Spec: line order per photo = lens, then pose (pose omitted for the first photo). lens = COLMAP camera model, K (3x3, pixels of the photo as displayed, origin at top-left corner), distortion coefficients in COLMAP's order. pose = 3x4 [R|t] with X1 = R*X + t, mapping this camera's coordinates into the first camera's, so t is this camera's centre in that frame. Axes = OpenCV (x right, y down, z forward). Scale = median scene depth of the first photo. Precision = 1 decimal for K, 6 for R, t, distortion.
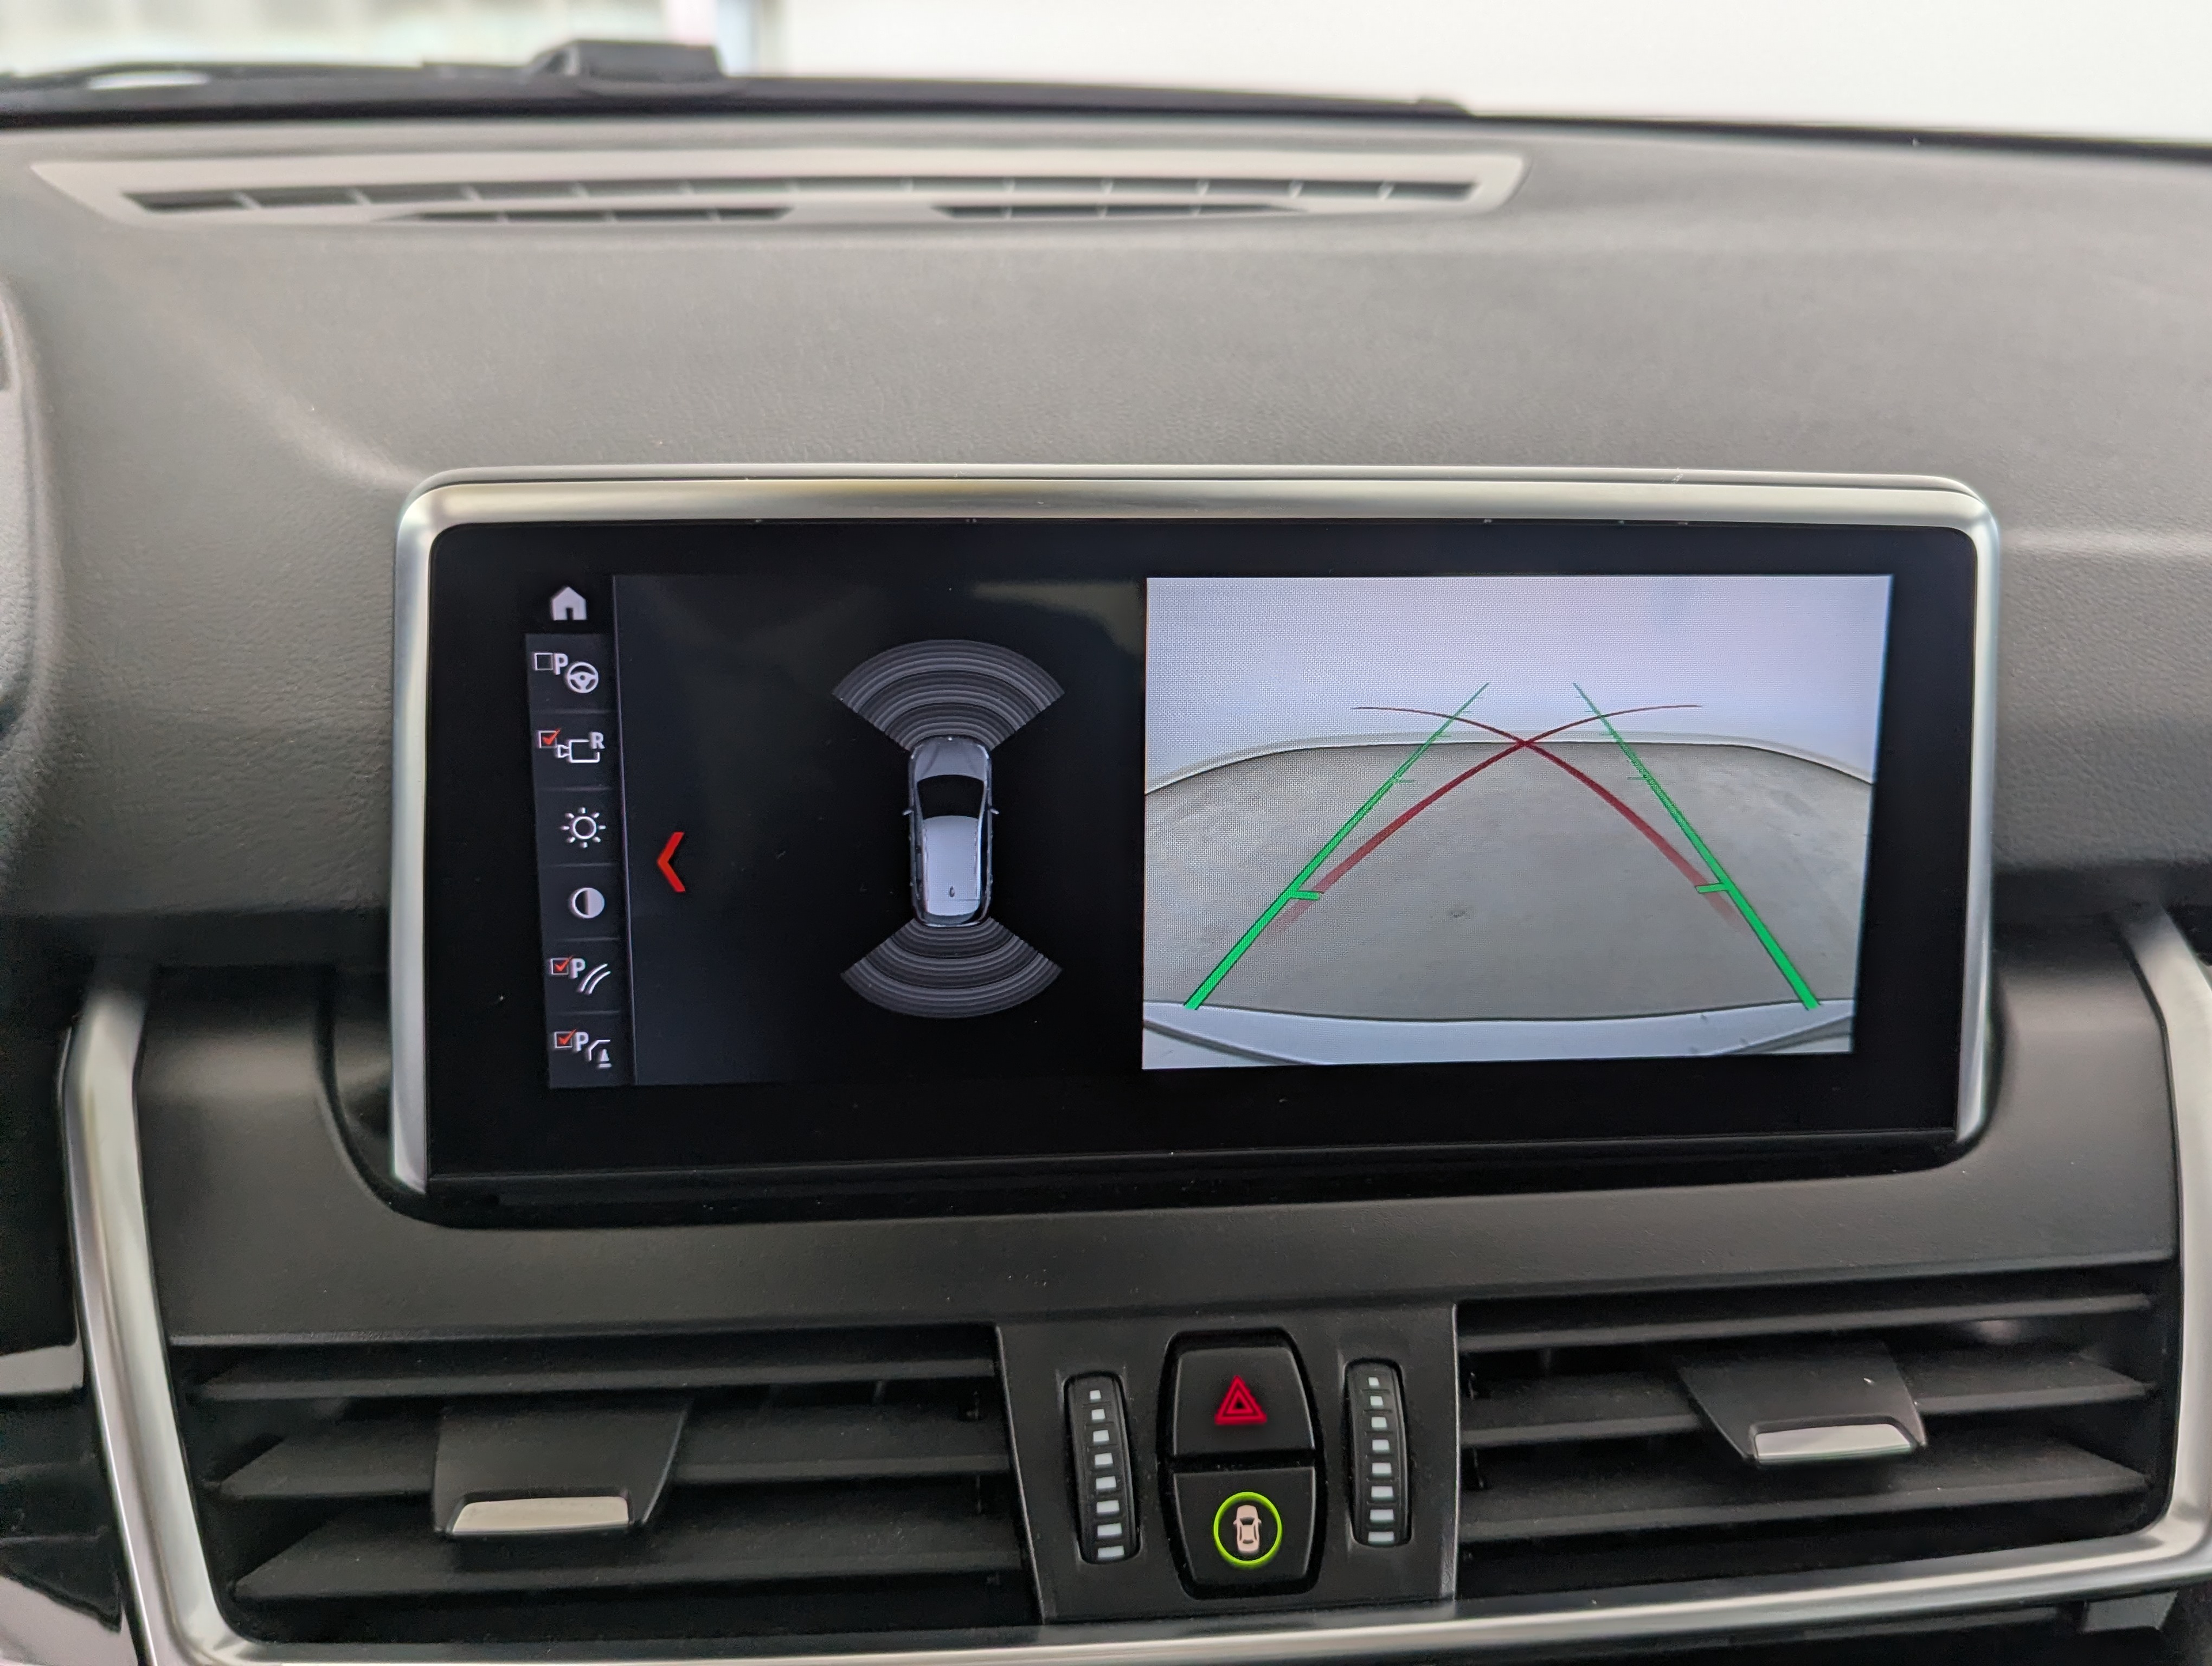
lens RADIAL K [[1545.3, 0, 1106.0], [0, 1545.3, 833.0], [0, 0, 1]] dist [0.002515, -0.002202]
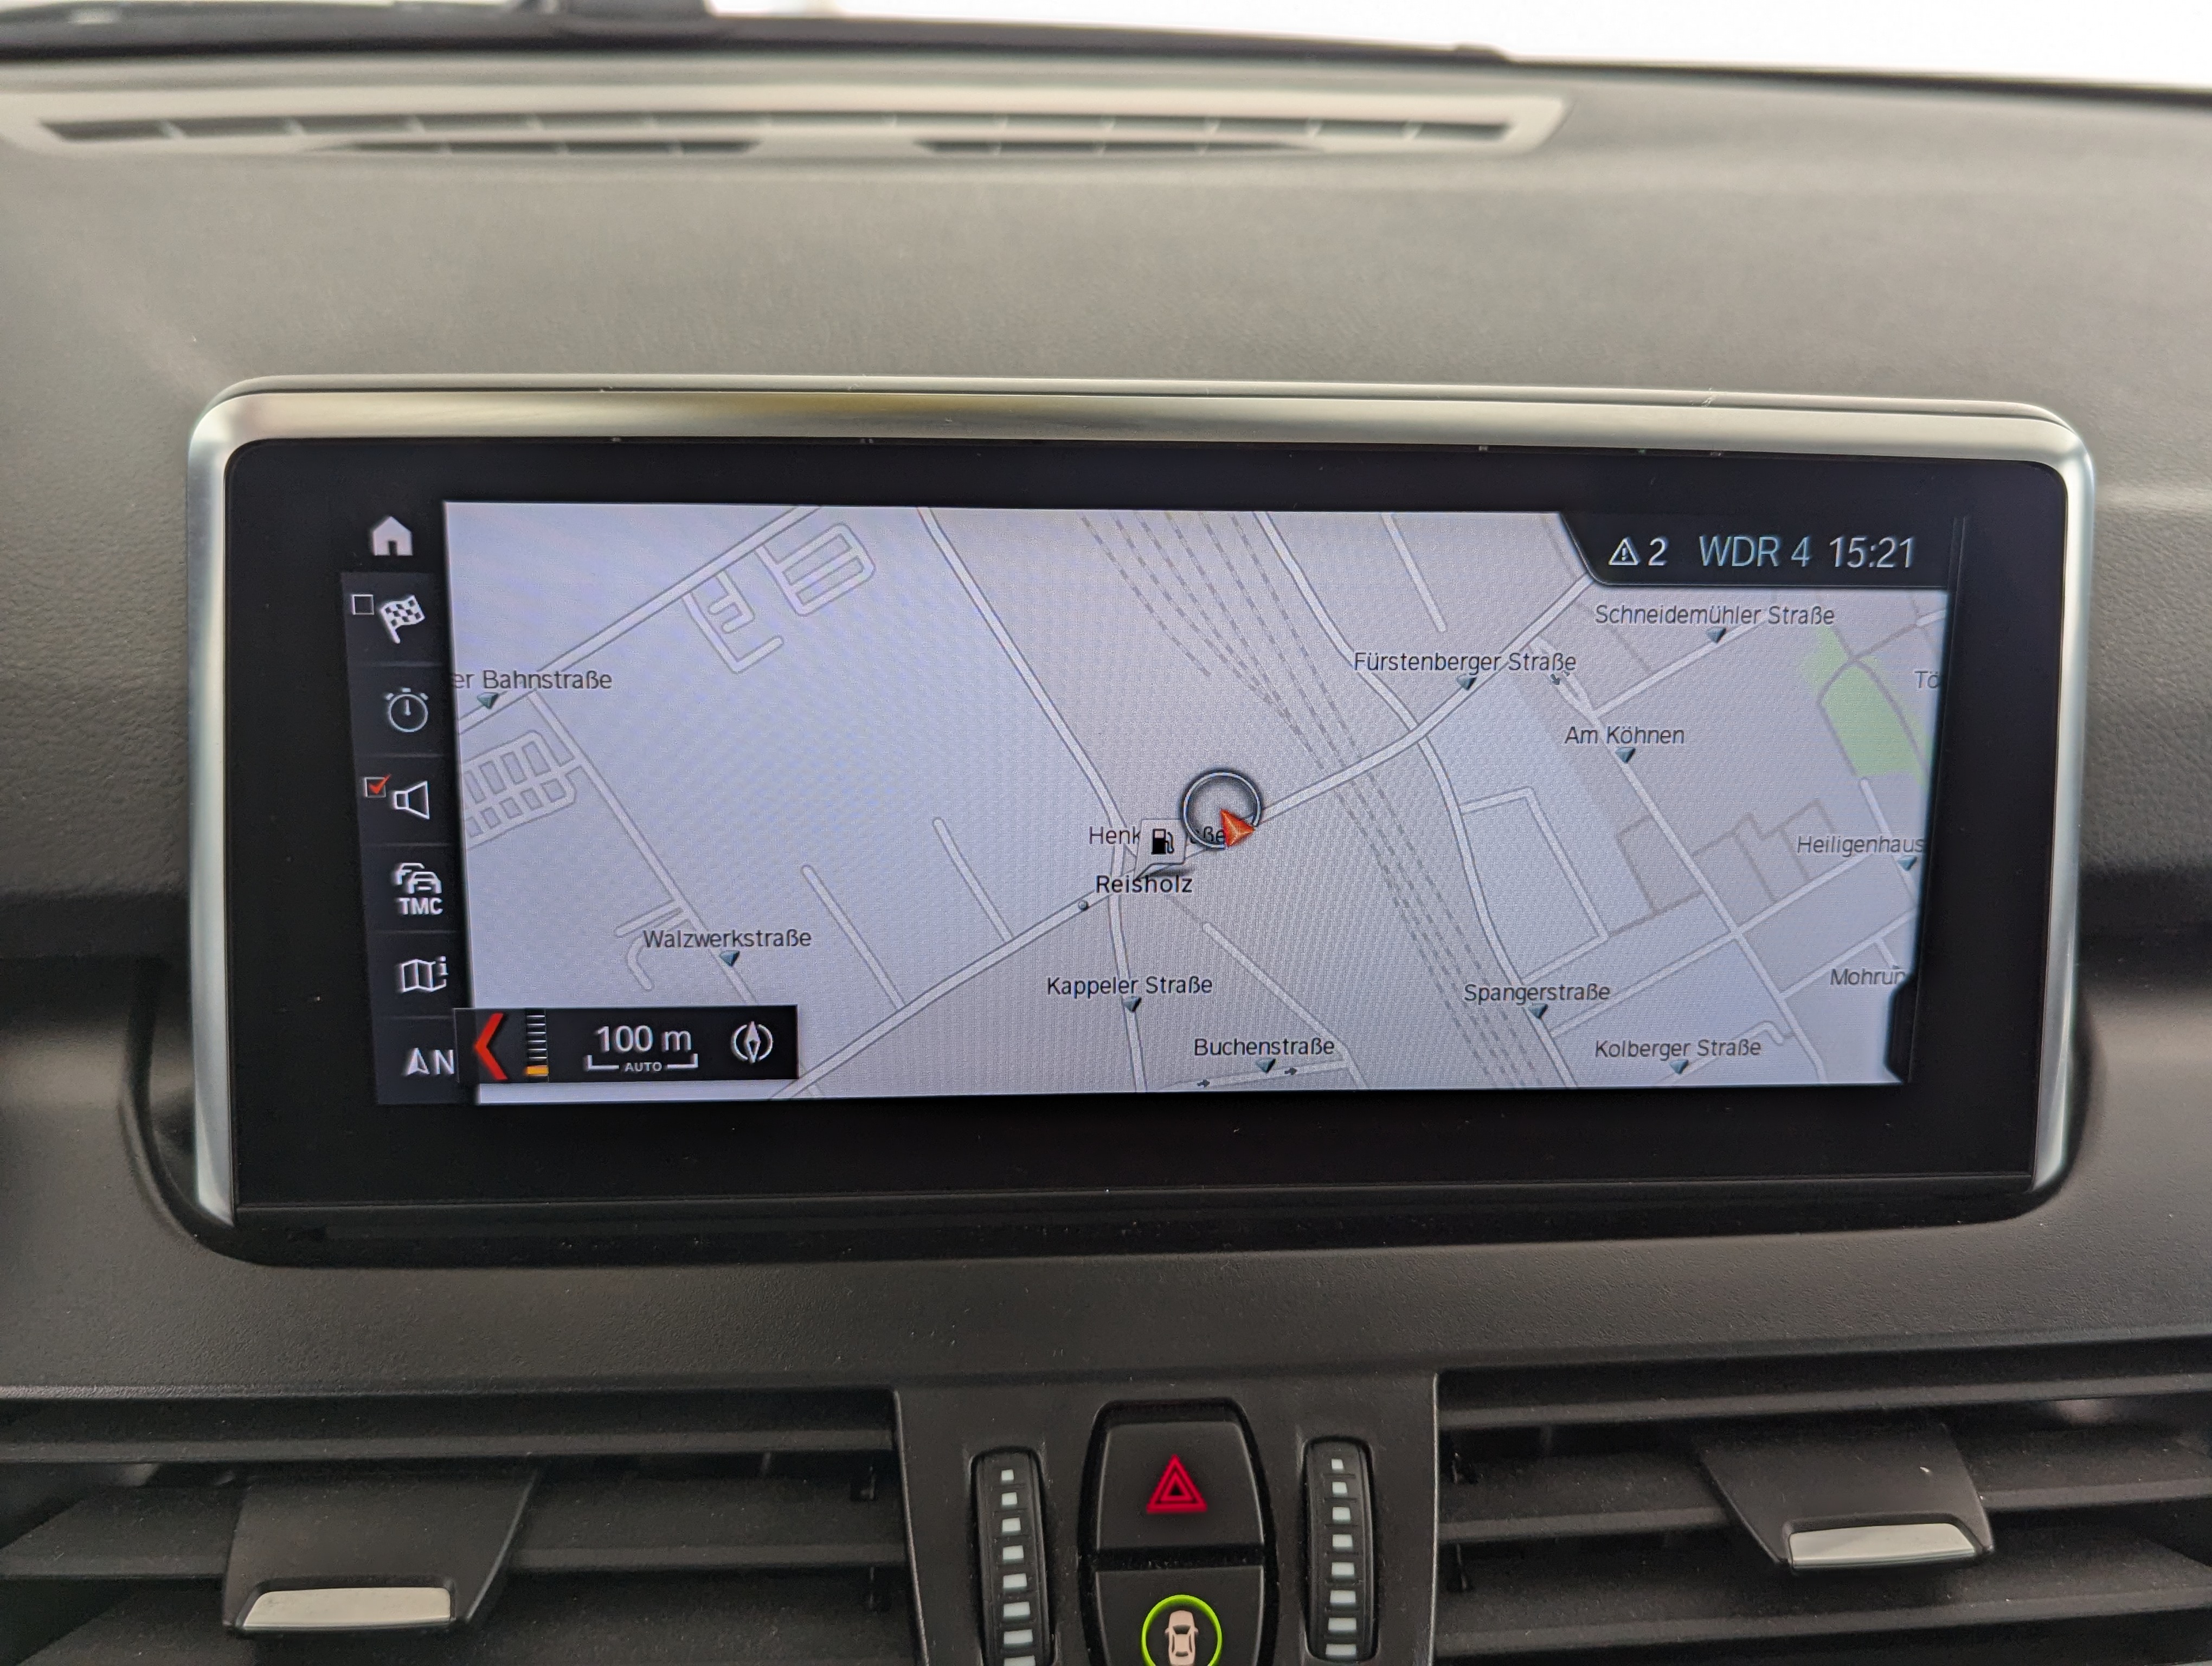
lens RADIAL K [[1600.8, 0, 1106.0], [0, 1600.8, 833.0], [0, 0, 1]] dist [-0.000032, 0.002150]
pose [[0.999778, 0.011262, -0.017797, 0.056090], [-0.011223, 0.999934, 0.002325, 0.007449], [0.017822, -0.002124, 0.999839, 0.115596]]
